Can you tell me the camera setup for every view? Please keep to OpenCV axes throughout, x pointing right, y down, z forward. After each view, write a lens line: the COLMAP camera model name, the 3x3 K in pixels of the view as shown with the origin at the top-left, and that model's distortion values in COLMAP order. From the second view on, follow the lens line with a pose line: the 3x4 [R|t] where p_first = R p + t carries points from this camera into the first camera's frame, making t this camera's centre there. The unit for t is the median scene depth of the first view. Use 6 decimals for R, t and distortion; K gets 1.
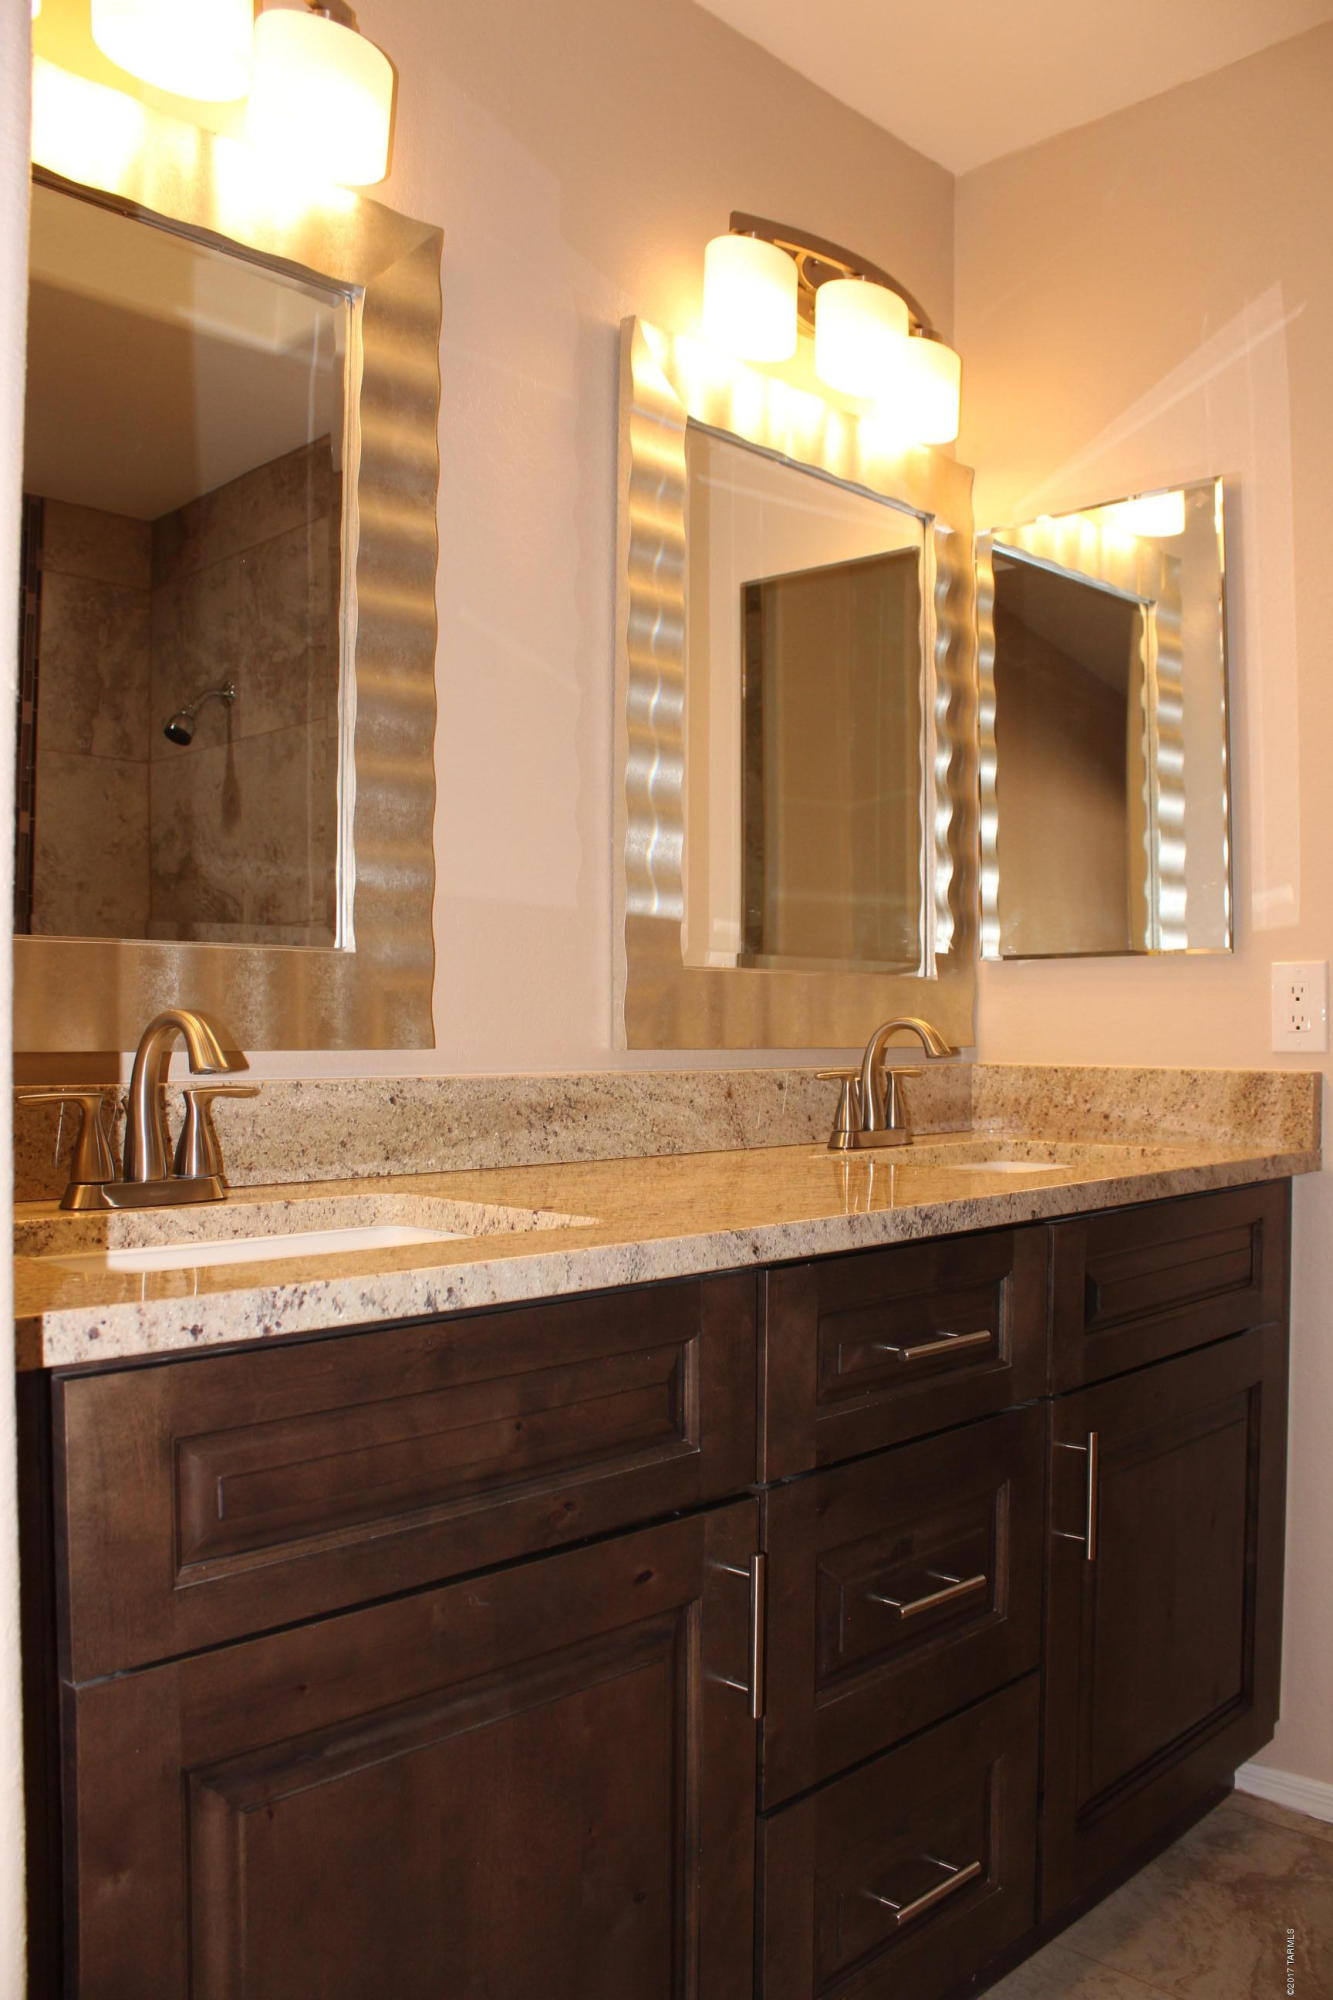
lens RADIAL K [[1682.2, 0, 666.5], [0, 1682.2, 1000.0], [0, 0, 1]] dist [-0.164664, 0.152729]
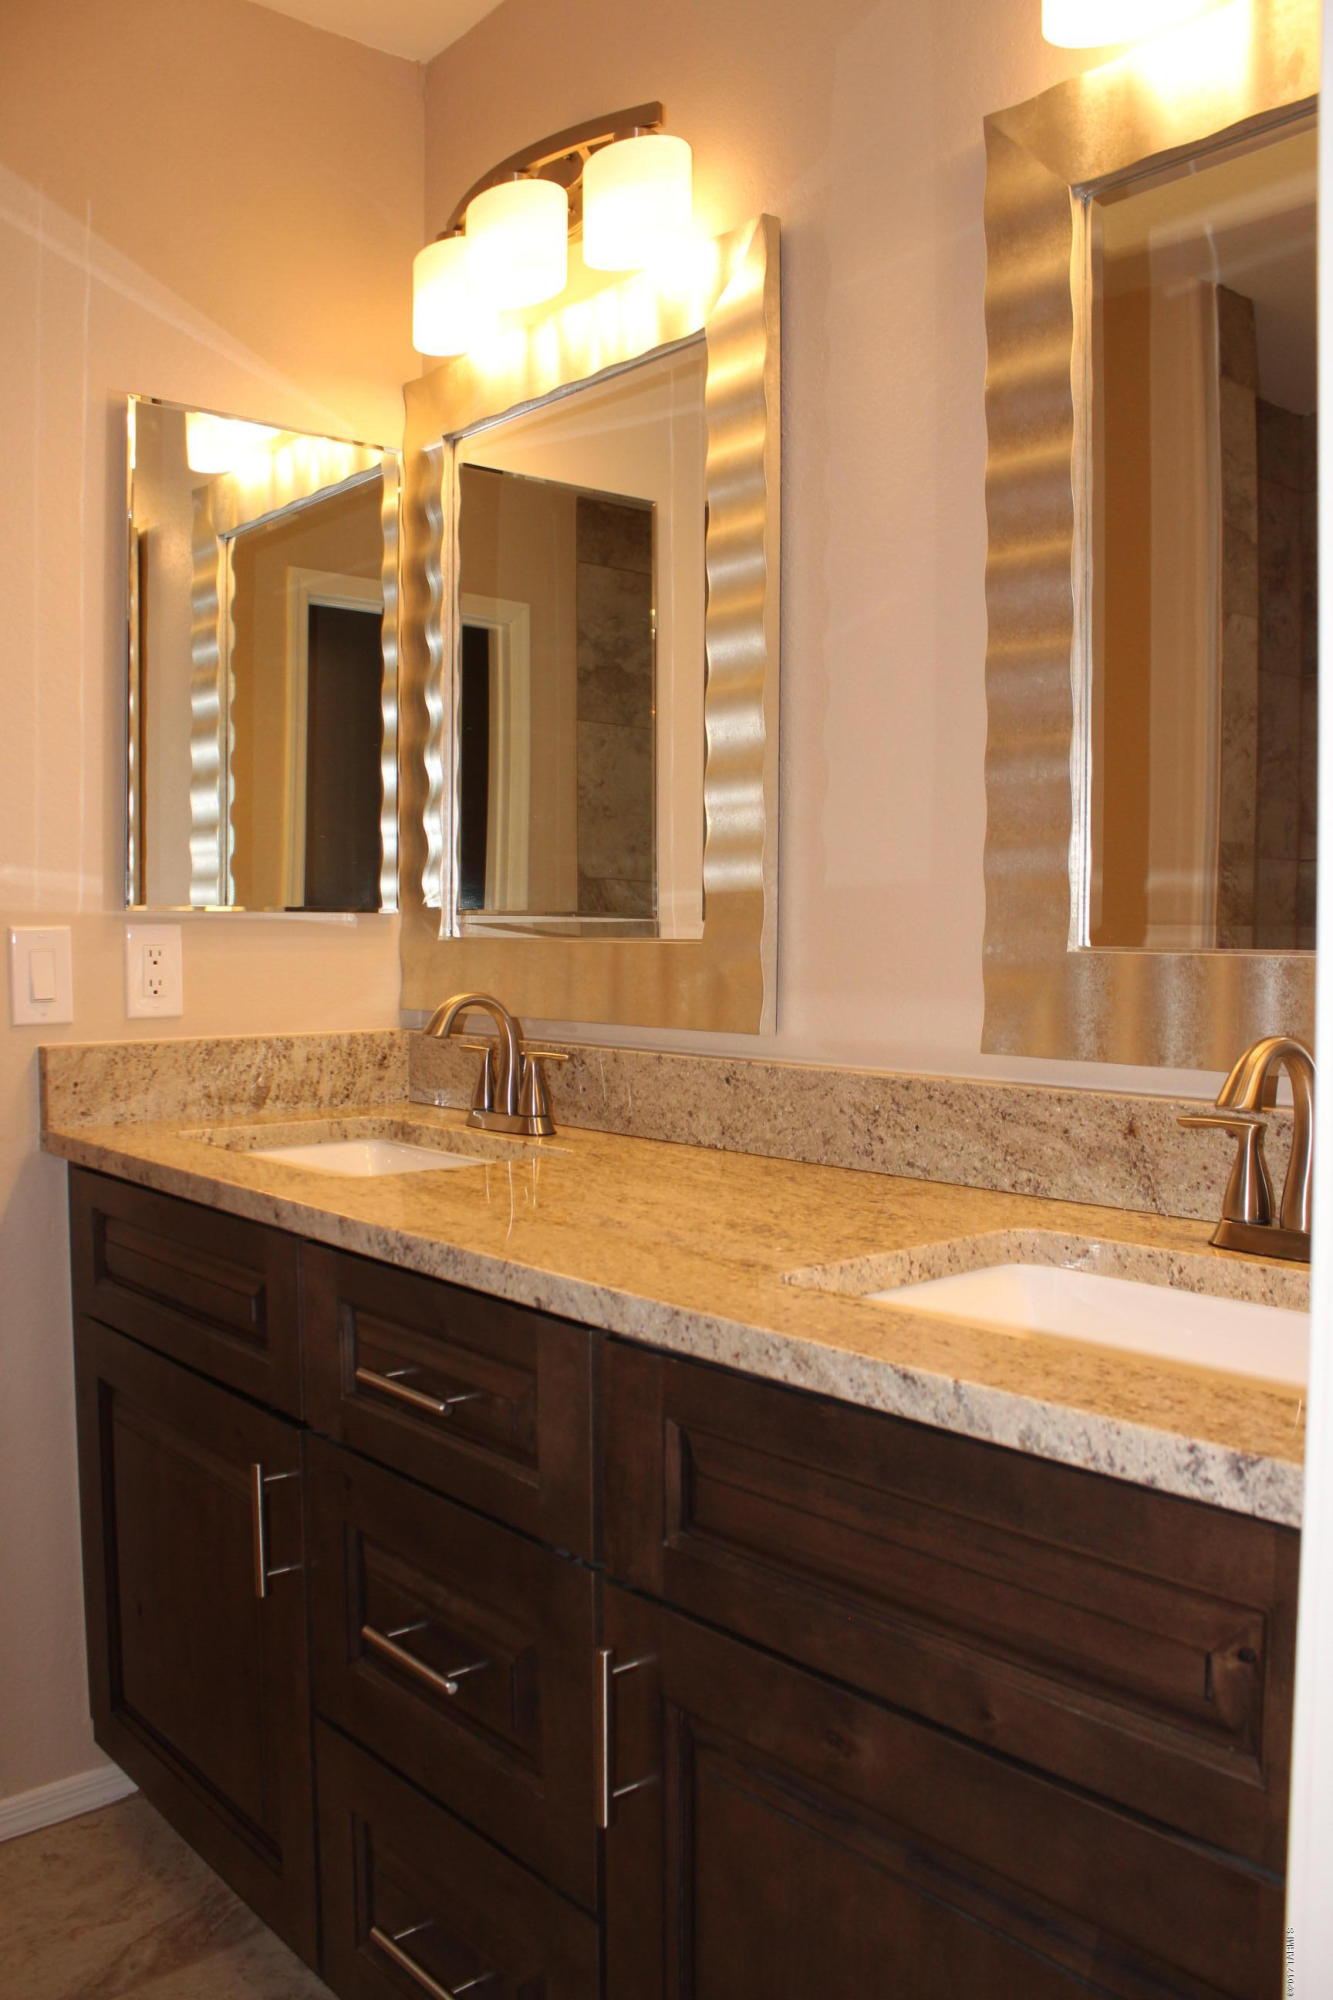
lens RADIAL K [[1682.2, 0, 666.5], [0, 1682.2, 1000.0], [0, 0, 1]] dist [-0.164664, 0.152729]
pose [[-0.123068, 0.040424, -0.991575, 0.876695], [0.015790, 0.999123, 0.038772, -0.032973], [0.992273, -0.010885, -0.123598, 1.055984]]
